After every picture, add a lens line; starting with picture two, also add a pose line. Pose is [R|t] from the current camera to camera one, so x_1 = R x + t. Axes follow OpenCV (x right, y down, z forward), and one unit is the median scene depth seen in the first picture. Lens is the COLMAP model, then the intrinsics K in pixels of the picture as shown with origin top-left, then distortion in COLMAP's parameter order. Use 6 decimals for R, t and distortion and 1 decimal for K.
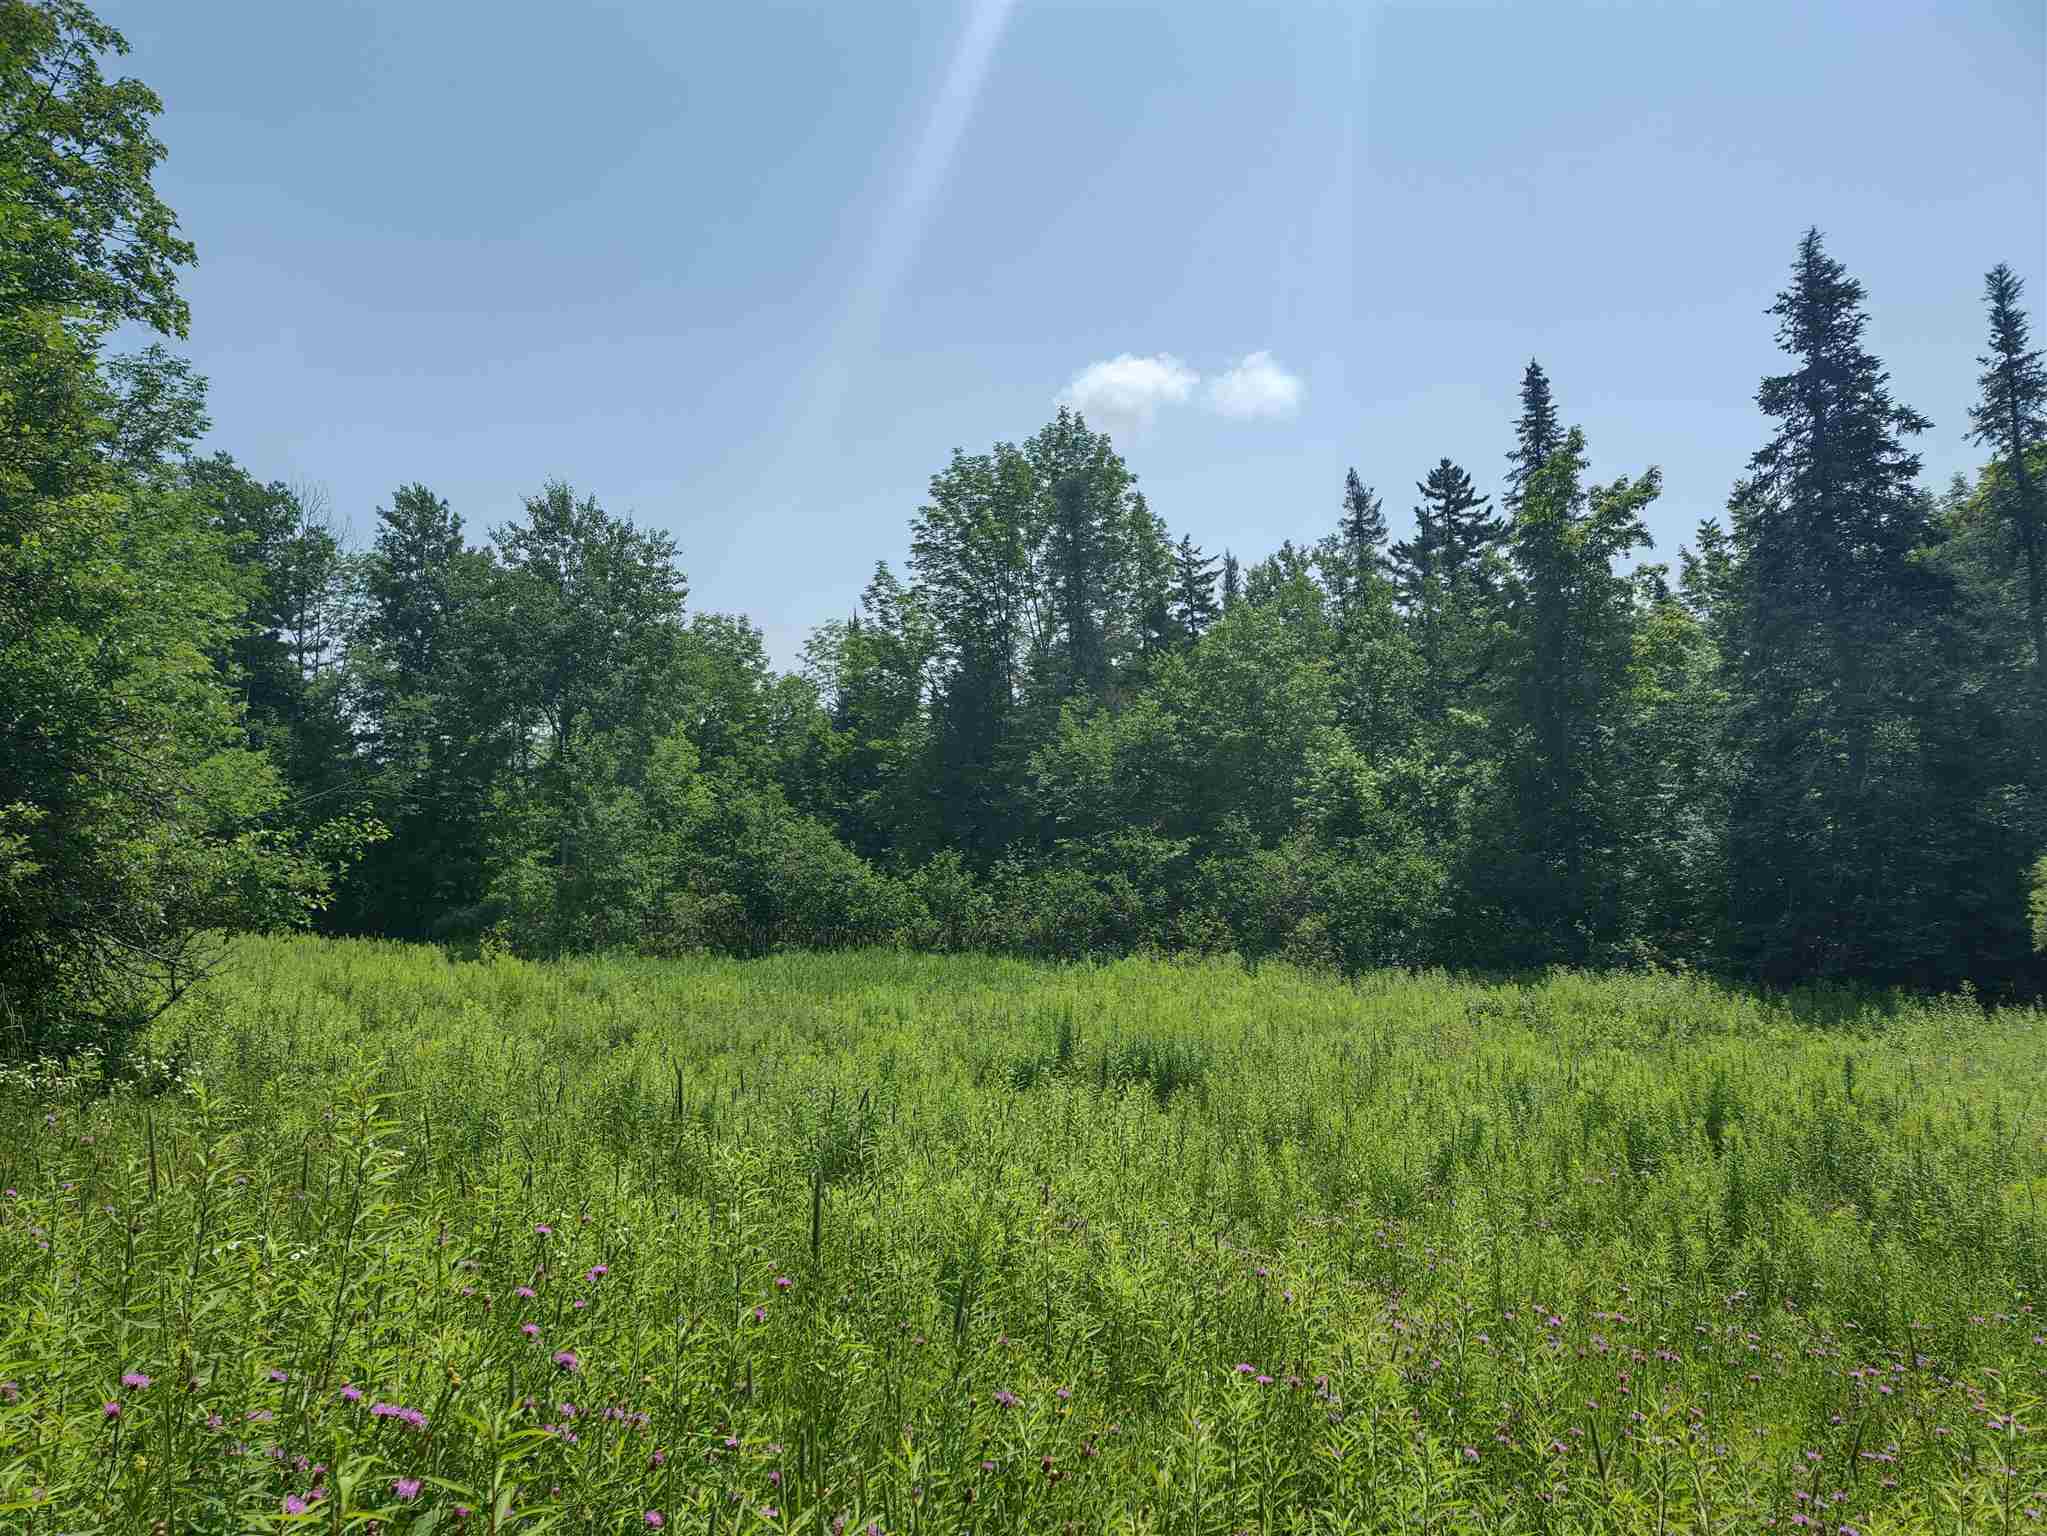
lens RADIAL K [[1466.5, 0, 1015.3], [0, 1466.5, 765.3], [0, 0, 1]] dist [0.076767, -0.031378]
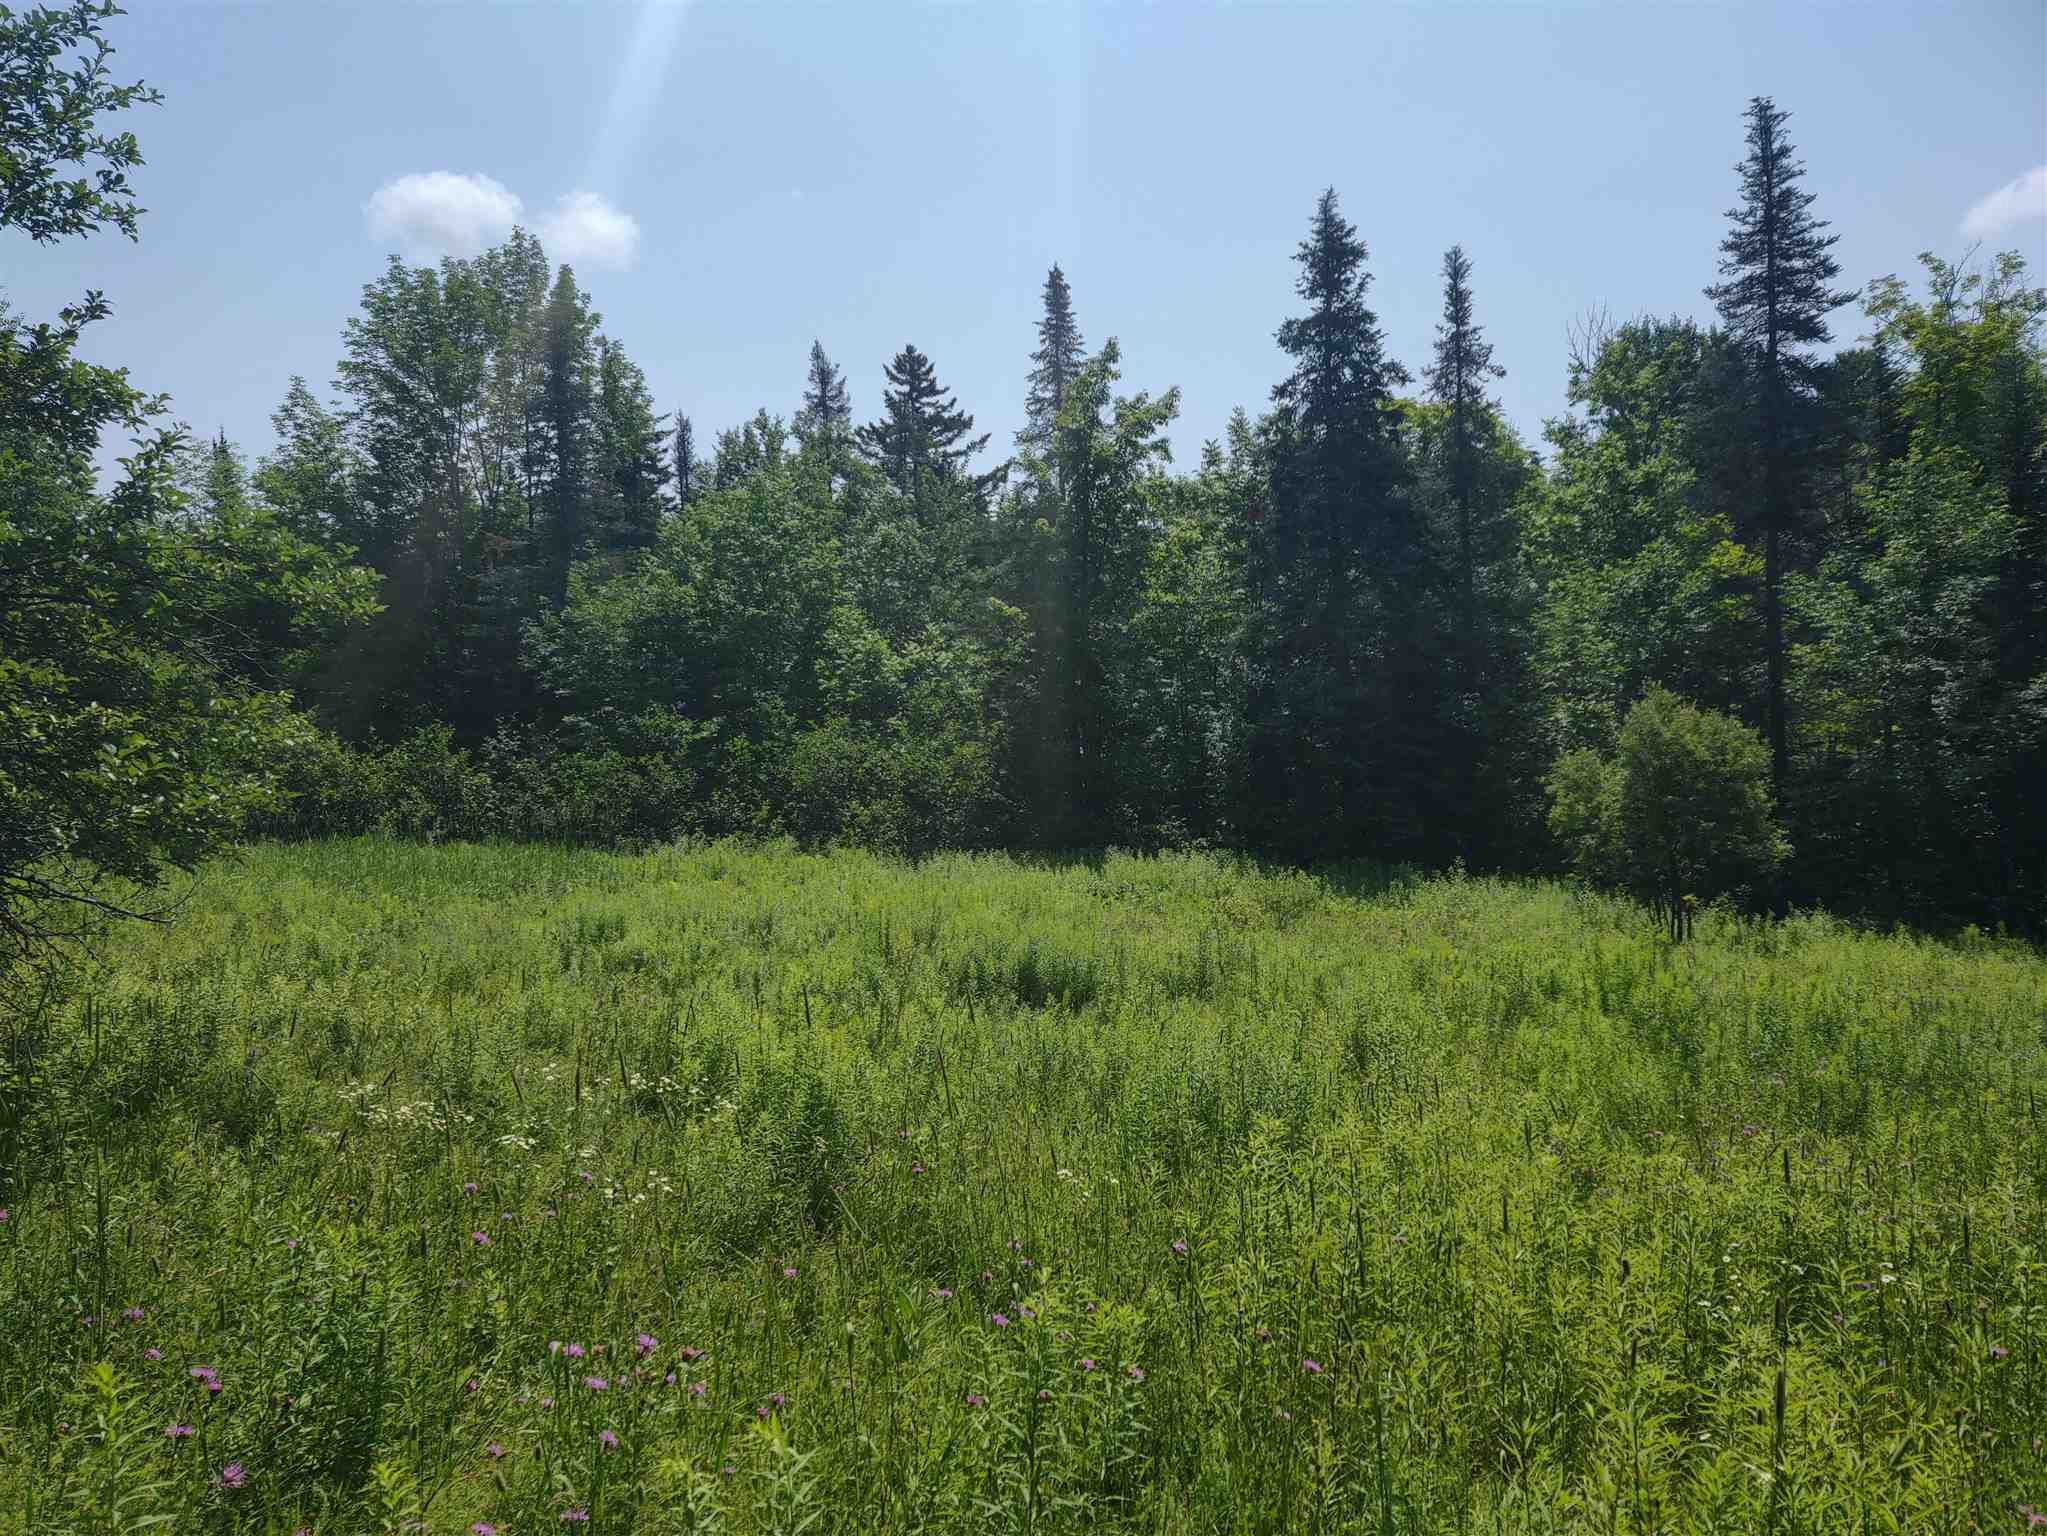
lens RADIAL K [[1466.5, 0, 1024.3], [0, 1466.5, 763.2], [0, 0, 1]] dist [0.076767, -0.031378]
pose [[0.911757, 0.009884, 0.410611, -0.093182], [-0.045320, 0.996027, 0.076658, -0.003752], [-0.408222, -0.088502, 0.908582, 0.038562]]
